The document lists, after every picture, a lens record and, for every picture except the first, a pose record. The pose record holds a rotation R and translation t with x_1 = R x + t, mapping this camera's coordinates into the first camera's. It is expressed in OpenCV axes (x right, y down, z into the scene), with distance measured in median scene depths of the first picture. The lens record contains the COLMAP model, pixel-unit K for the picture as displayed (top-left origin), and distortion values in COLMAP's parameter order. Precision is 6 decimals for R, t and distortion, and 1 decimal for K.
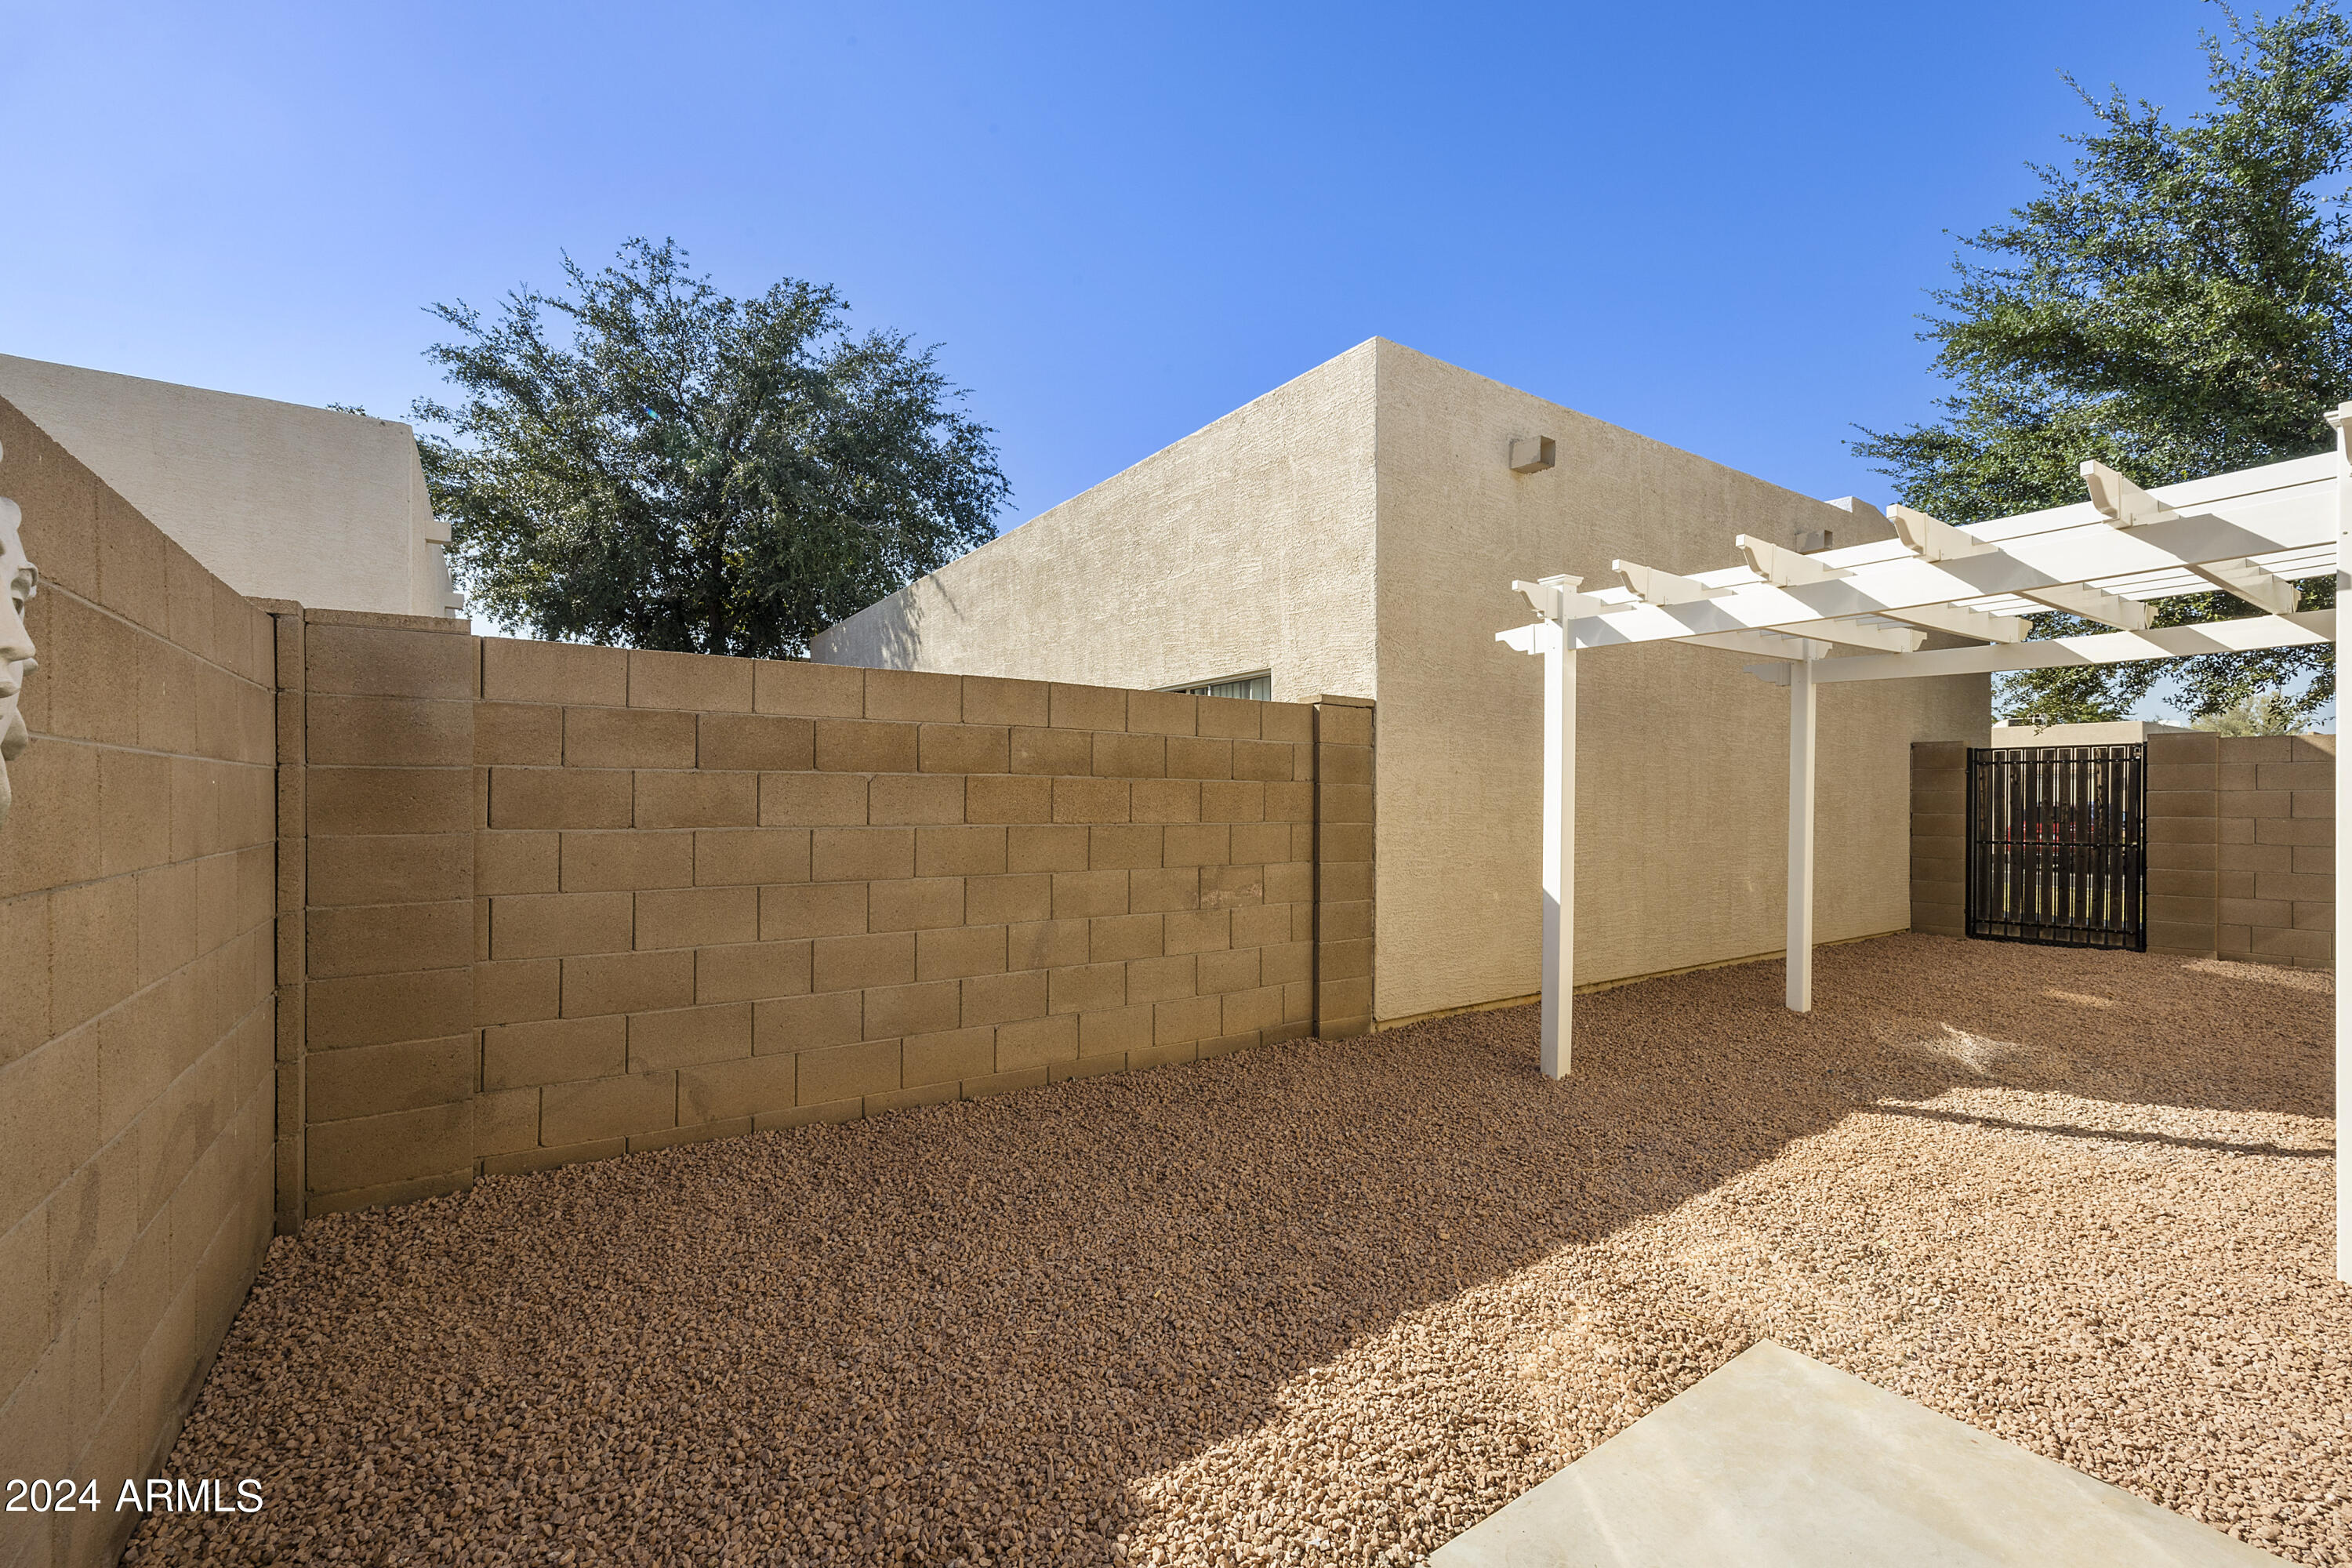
lens RADIAL K [[982.4, 0, 1168.1], [0, 982.4, 794.7], [0, 0, 1]] dist [0.003546, 0.000457]
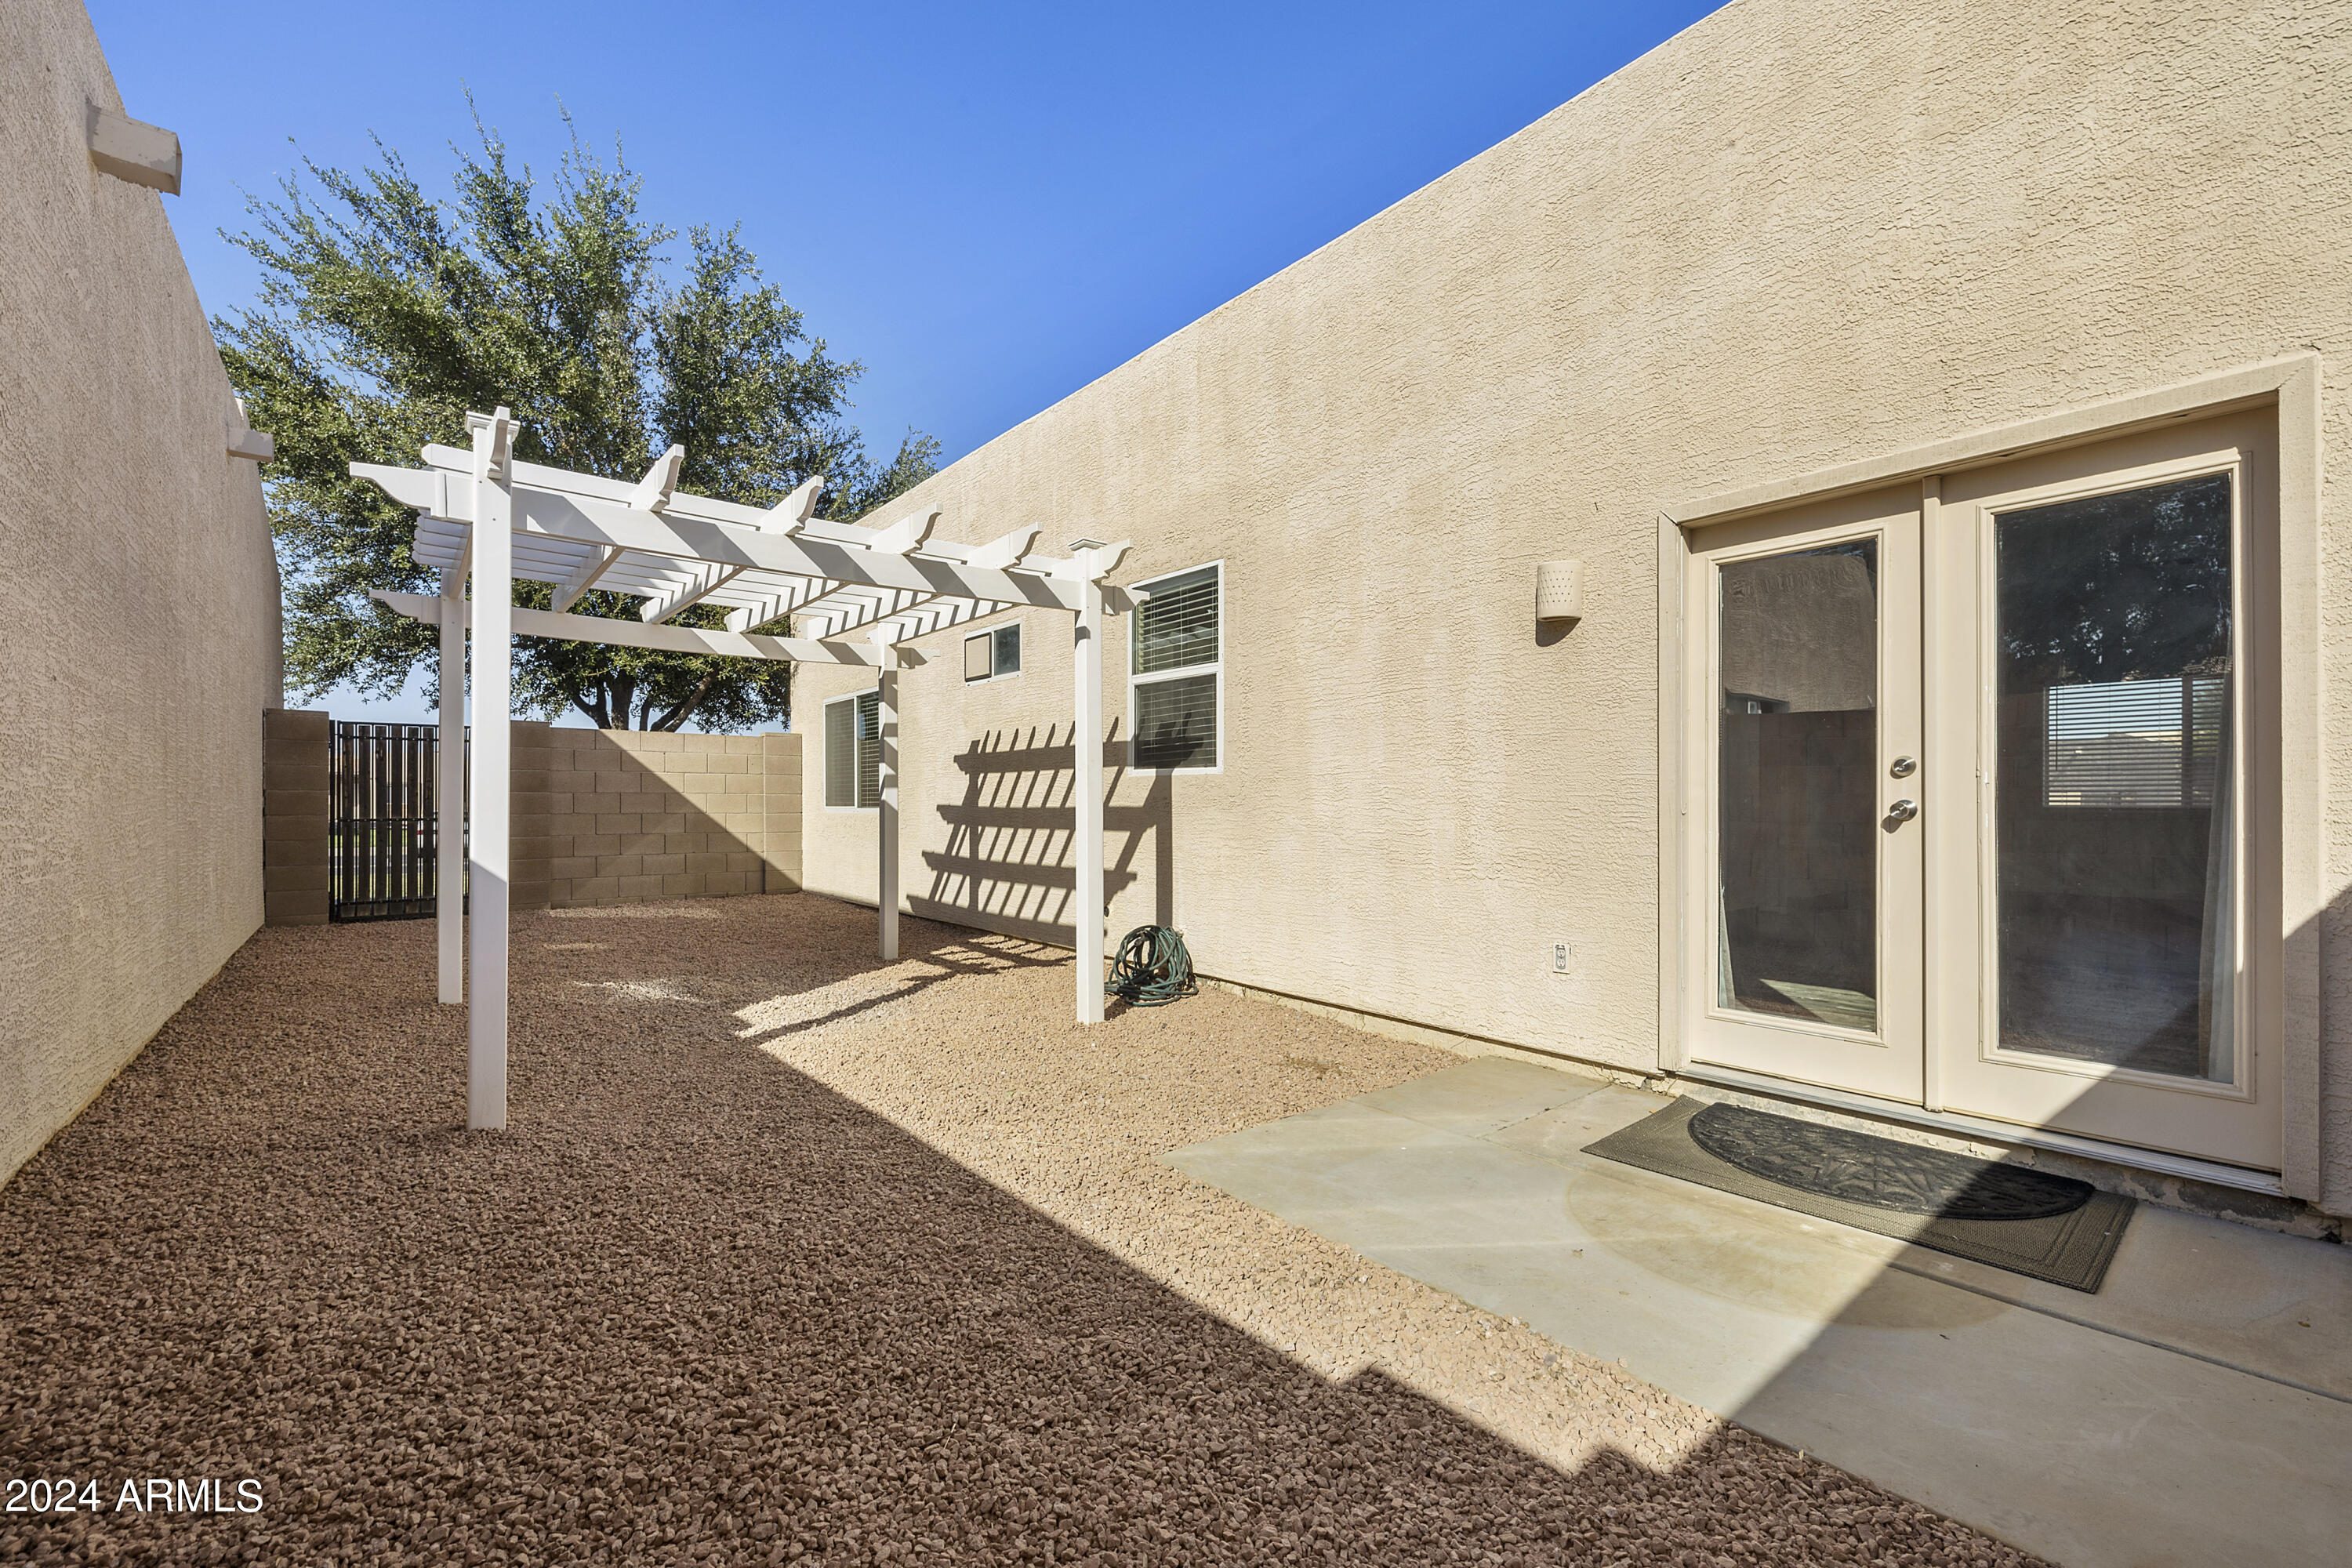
lens RADIAL K [[982.4, 0, 1169.4], [0, 982.4, 795.1], [0, 0, 1]] dist [0.003546, 0.000457]
pose [[-0.074167, 0.004868, 0.997234, -0.258743], [-0.005132, 0.999973, -0.005263, 0.037266], [-0.997233, -0.005508, -0.074140, 0.423409]]
